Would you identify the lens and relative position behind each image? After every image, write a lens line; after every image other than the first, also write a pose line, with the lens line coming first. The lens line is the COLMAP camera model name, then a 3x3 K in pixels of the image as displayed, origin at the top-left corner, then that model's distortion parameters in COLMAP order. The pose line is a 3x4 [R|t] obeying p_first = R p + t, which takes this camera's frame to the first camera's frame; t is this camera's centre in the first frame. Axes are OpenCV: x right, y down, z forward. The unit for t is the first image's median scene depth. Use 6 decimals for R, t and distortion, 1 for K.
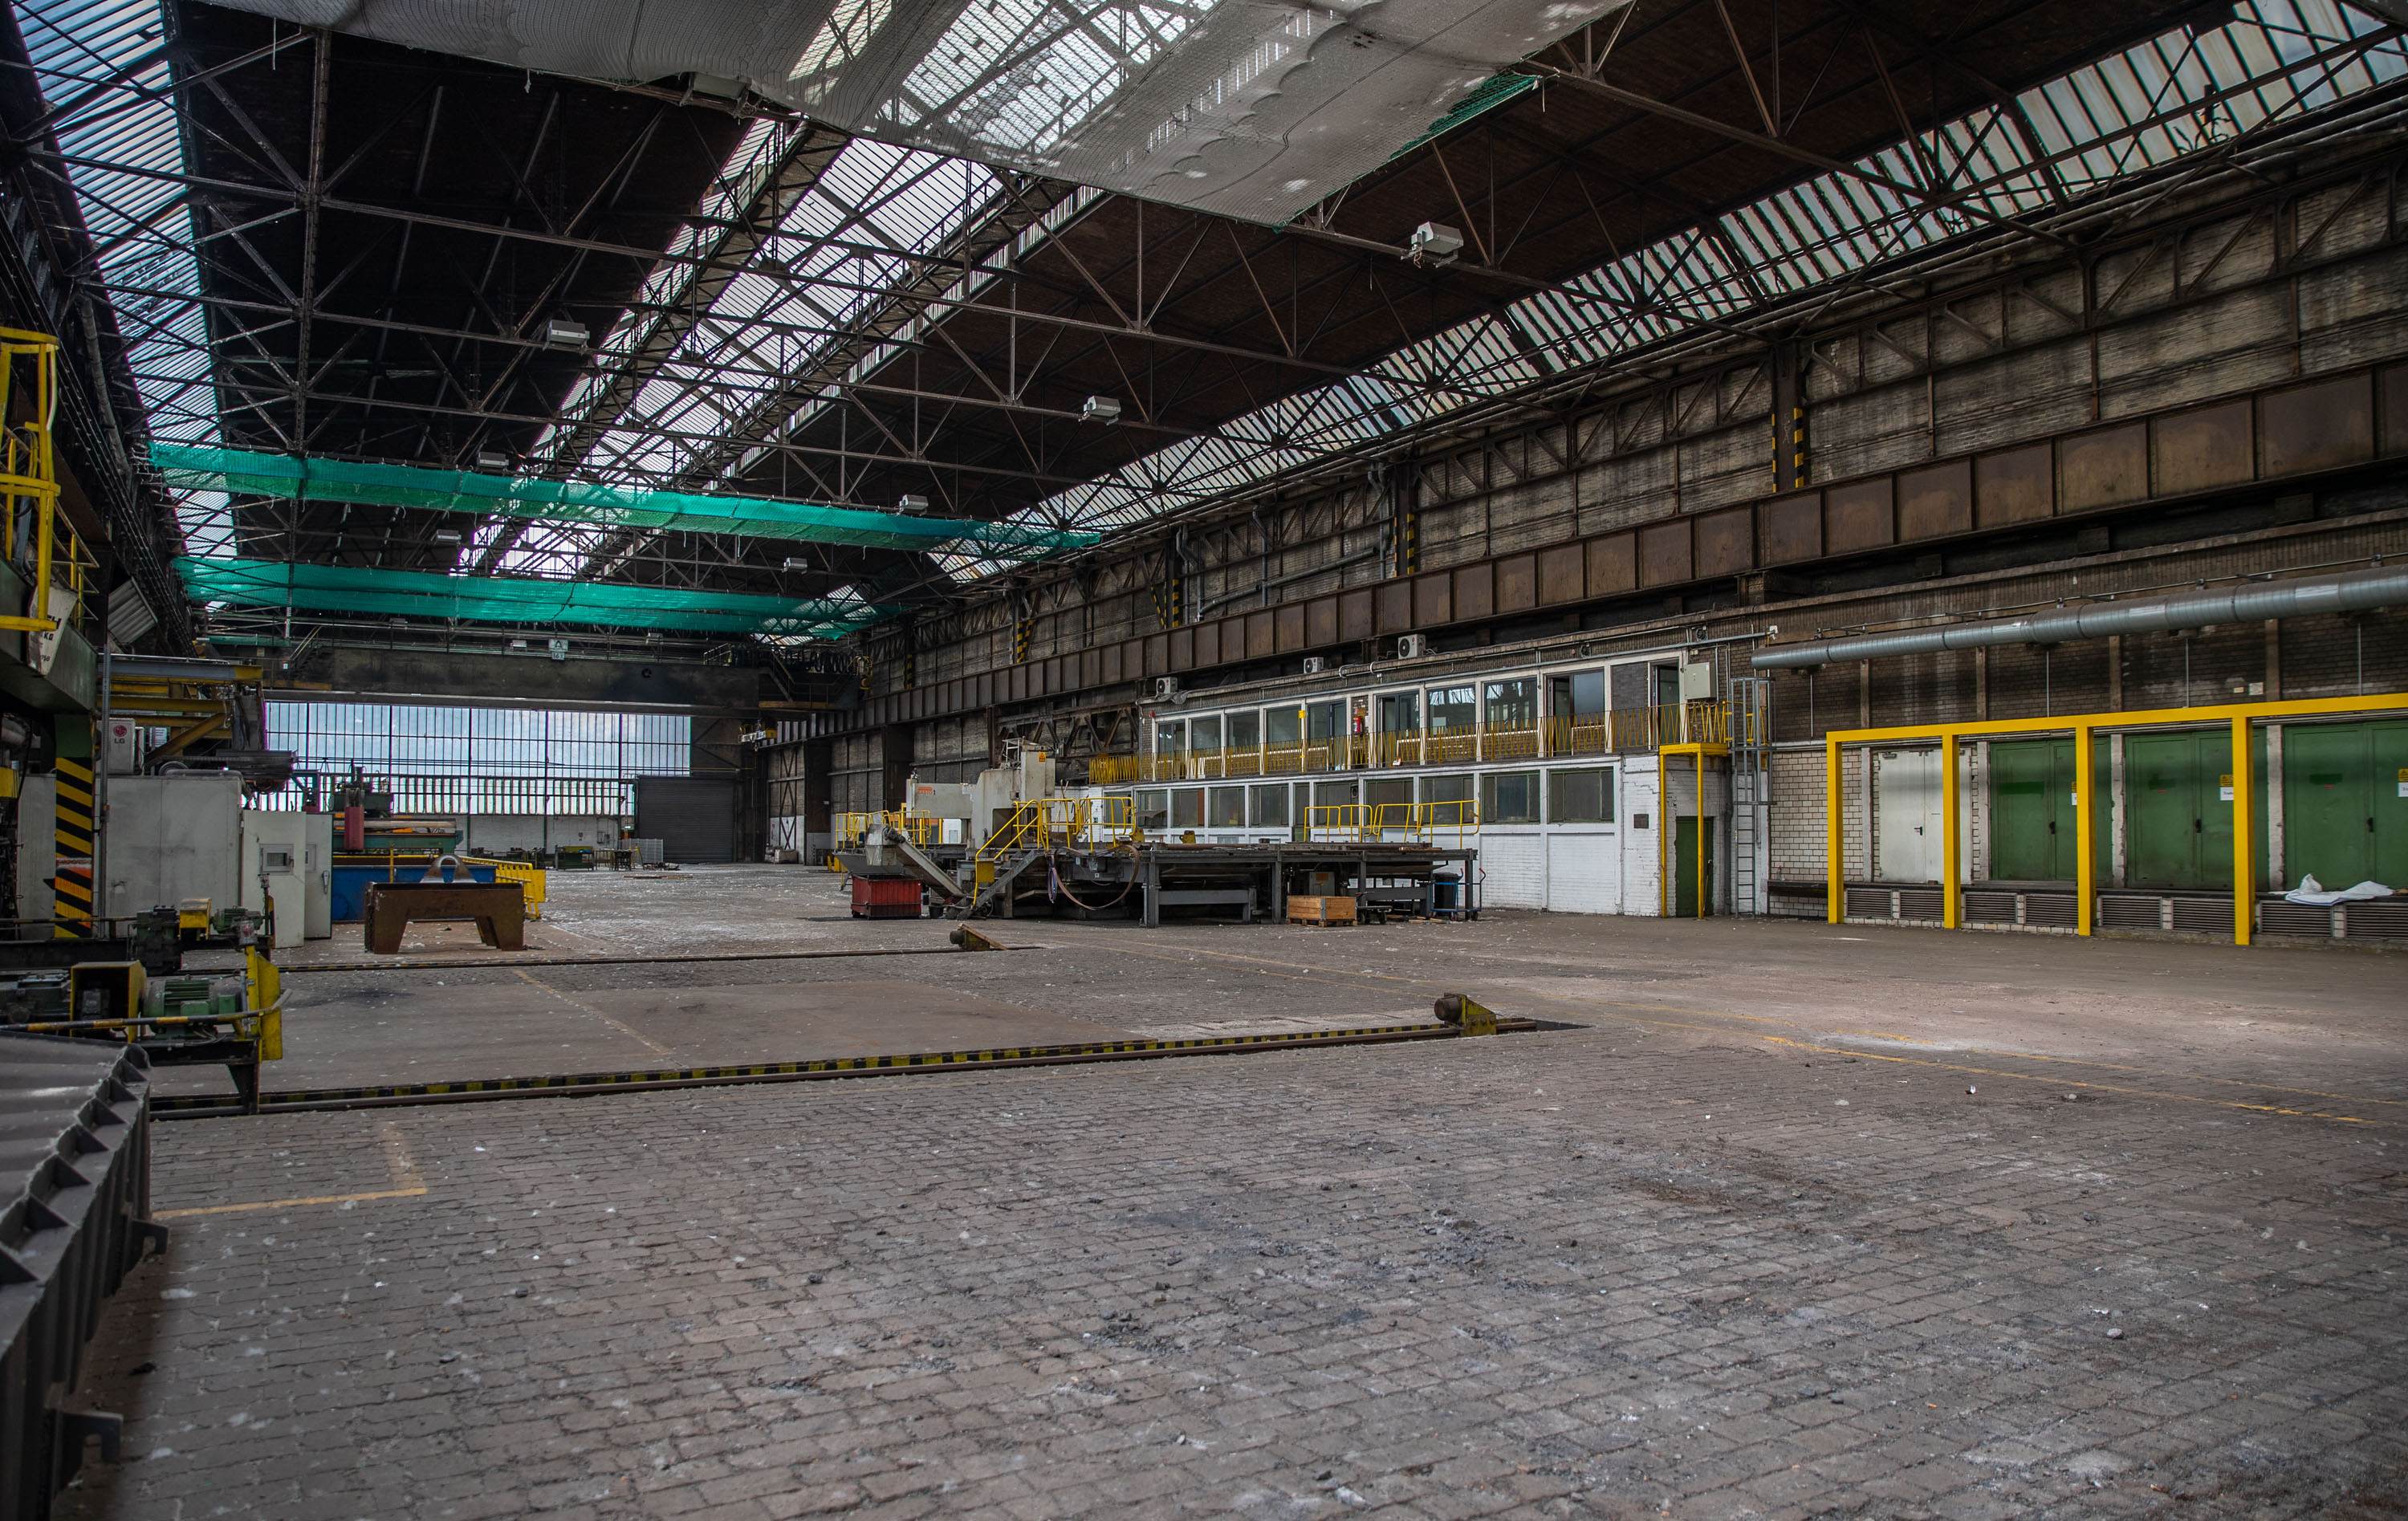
lens RADIAL K [[1657.7, 0, 1204.0], [0, 1657.7, 760.5], [0, 0, 1]] dist [-0.079116, 0.001265]
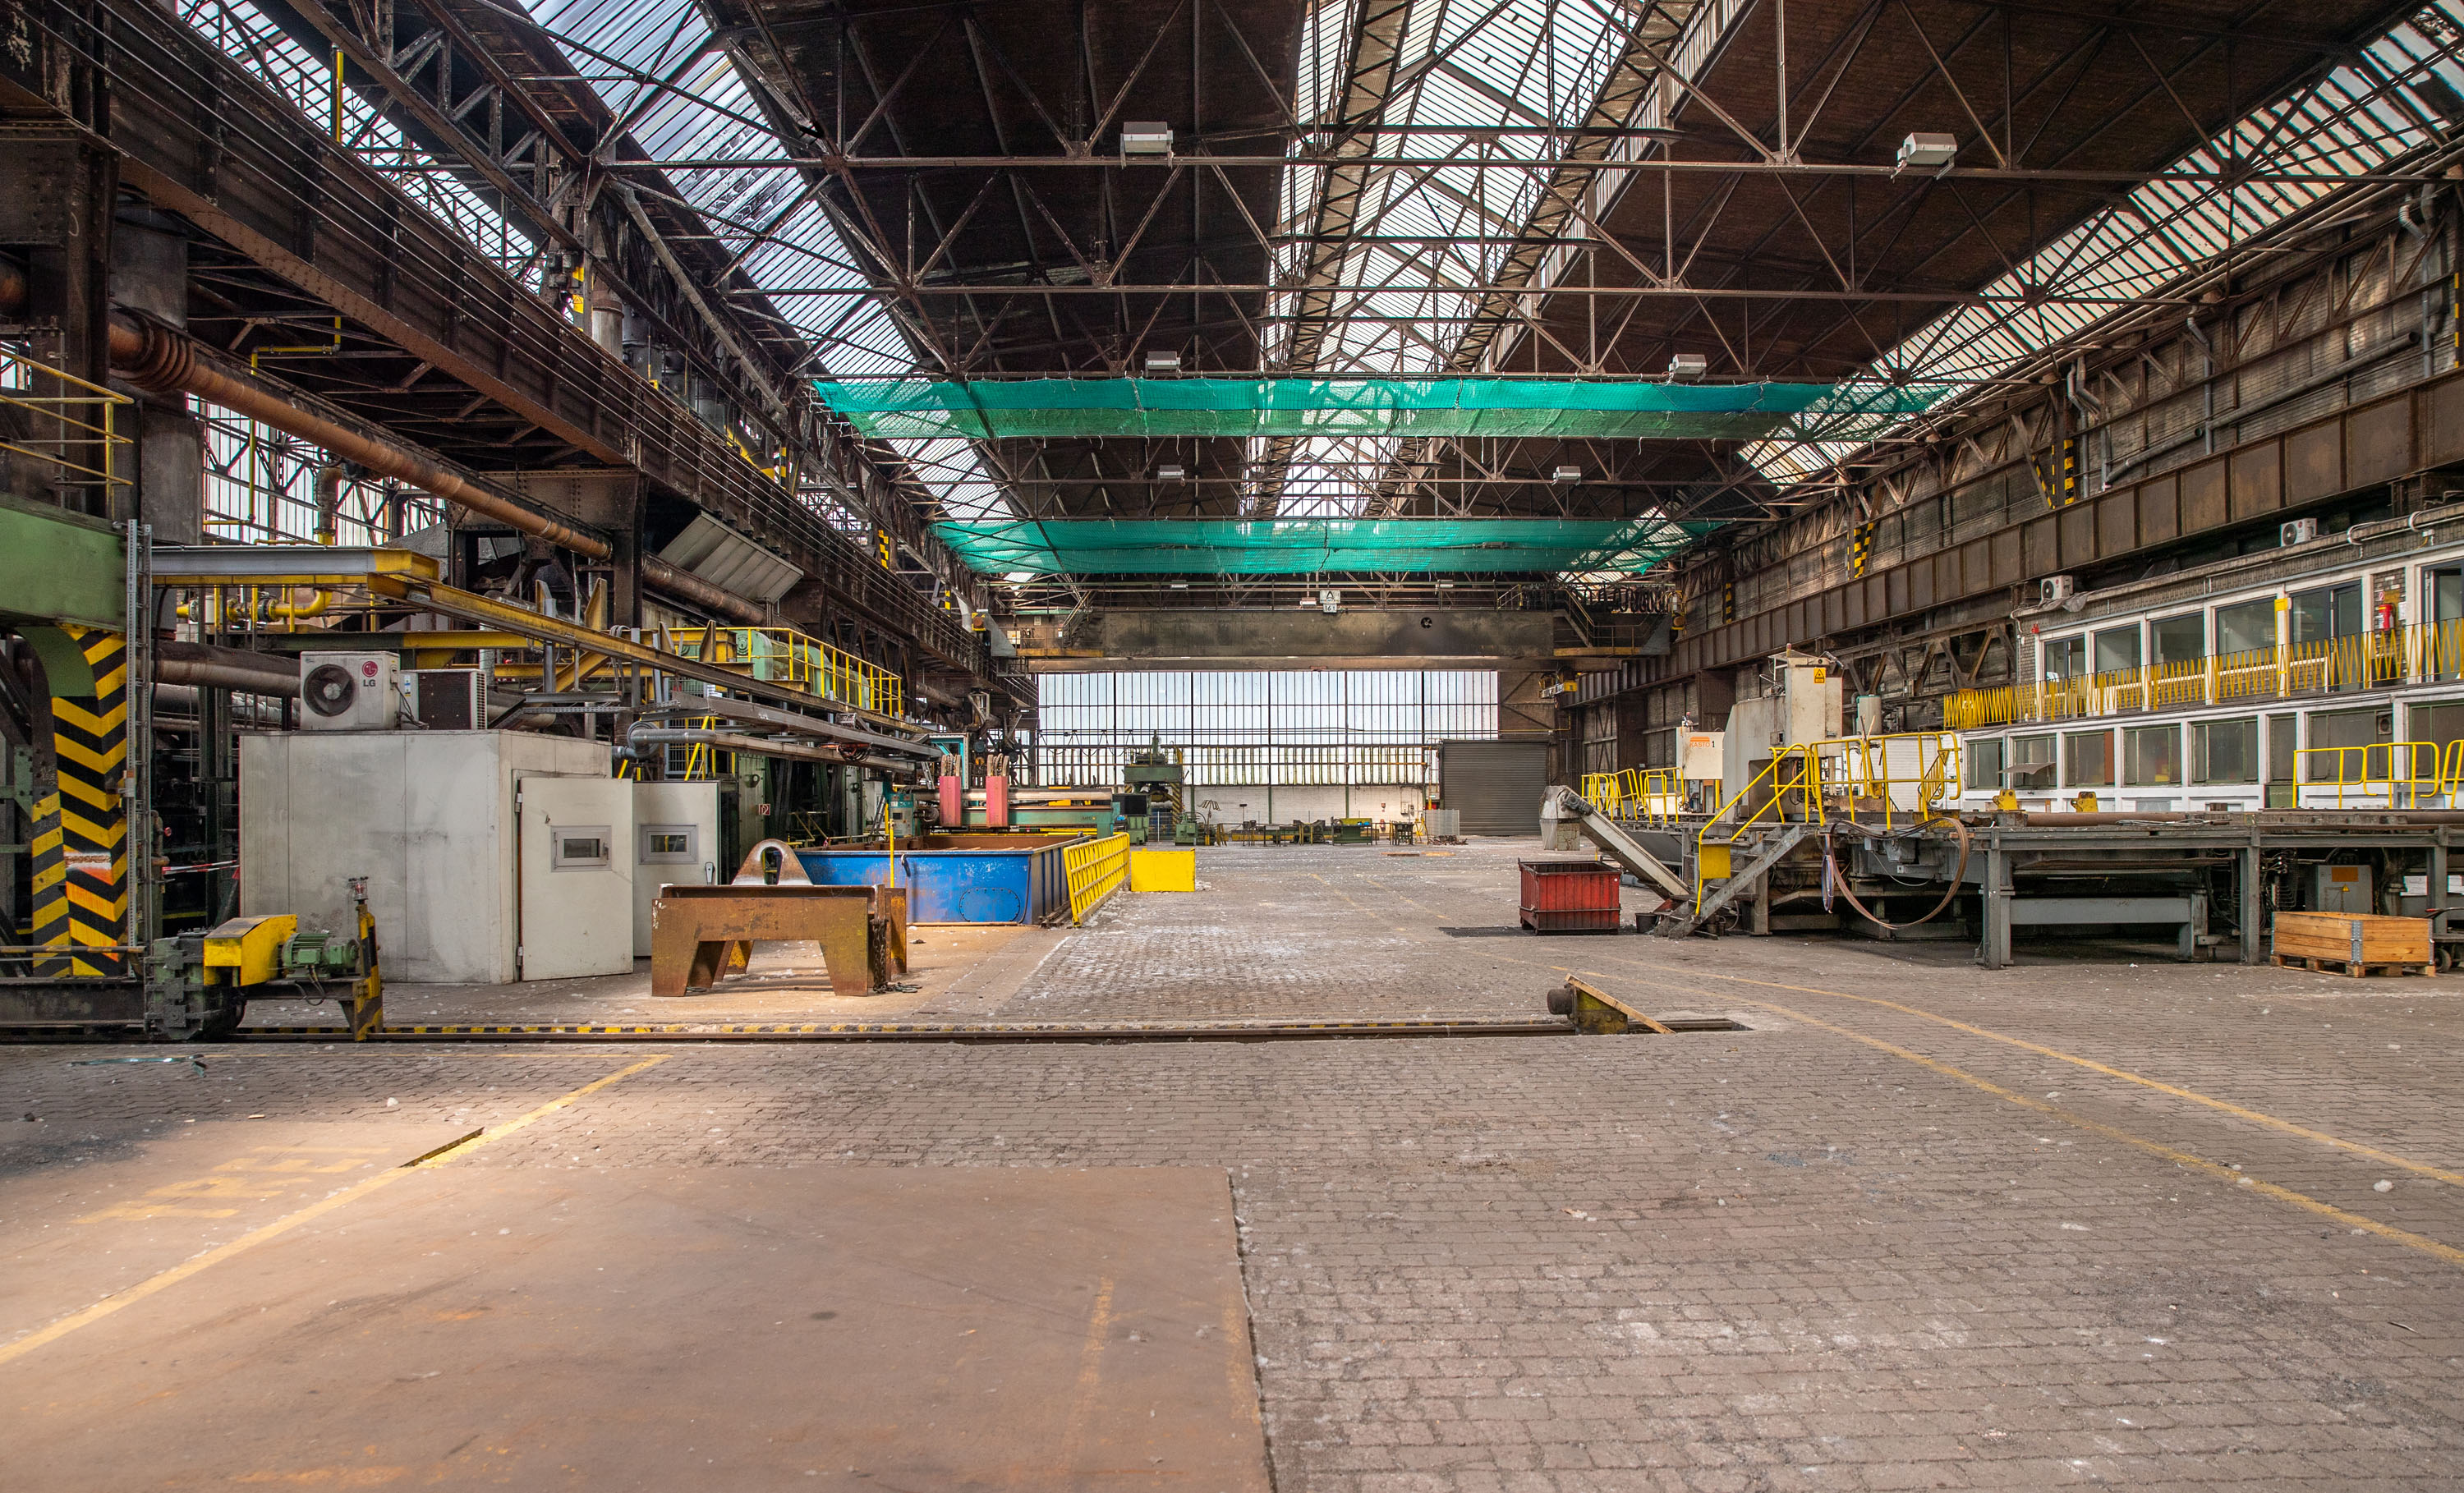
lens RADIAL K [[1692.5, 0, 1238.8], [0, 1692.5, 804.1], [0, 0, 1]] dist [-0.105083, 0.077957]
pose [[0.880199, -0.007471, -0.474546, 0.004981], [0.029241, 0.998830, 0.038512, 0.010037], [0.473703, -0.047775, 0.879388, 0.218916]]
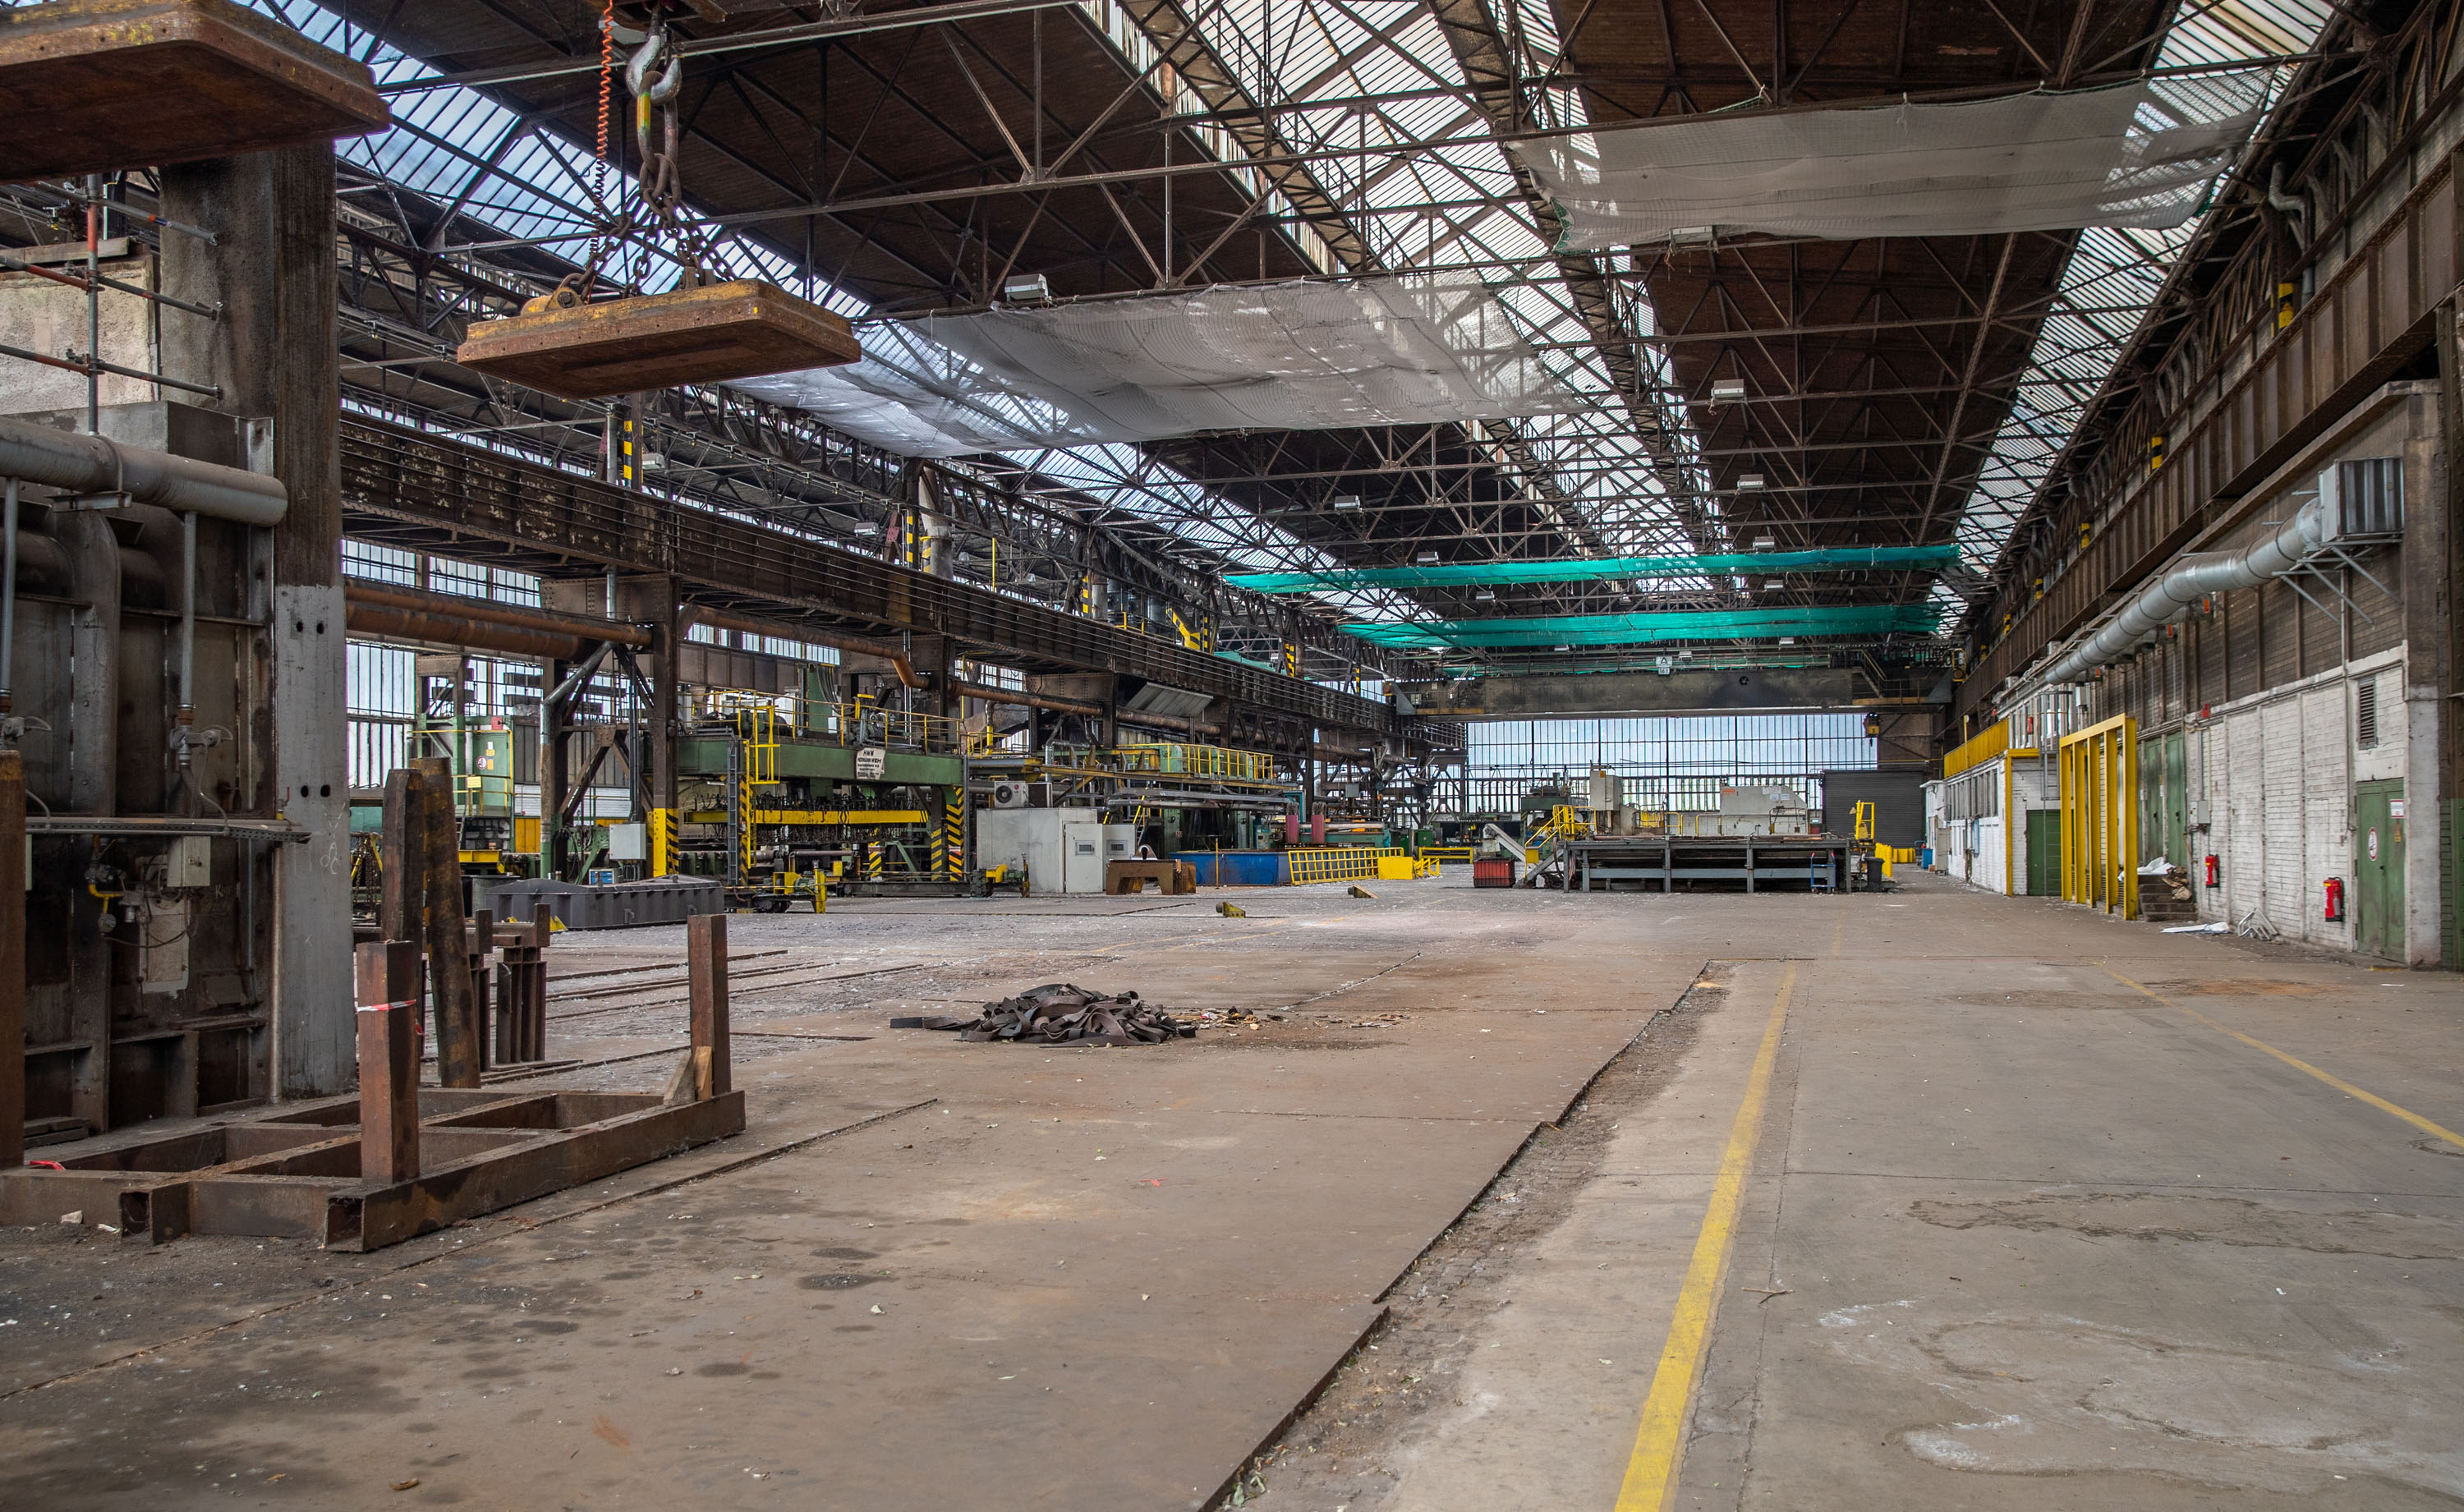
lens RADIAL K [[2016.1, 0, 1232.0], [0, 2016.1, 756.0], [0, 0, 1]] dist [-0.007342, -0.000917]
pose [[0.690930, -0.034363, -0.722105, 0.582067], [0.041905, 0.999094, -0.007449, -0.011175], [0.721706, -0.025113, 0.691744, -0.252603]]
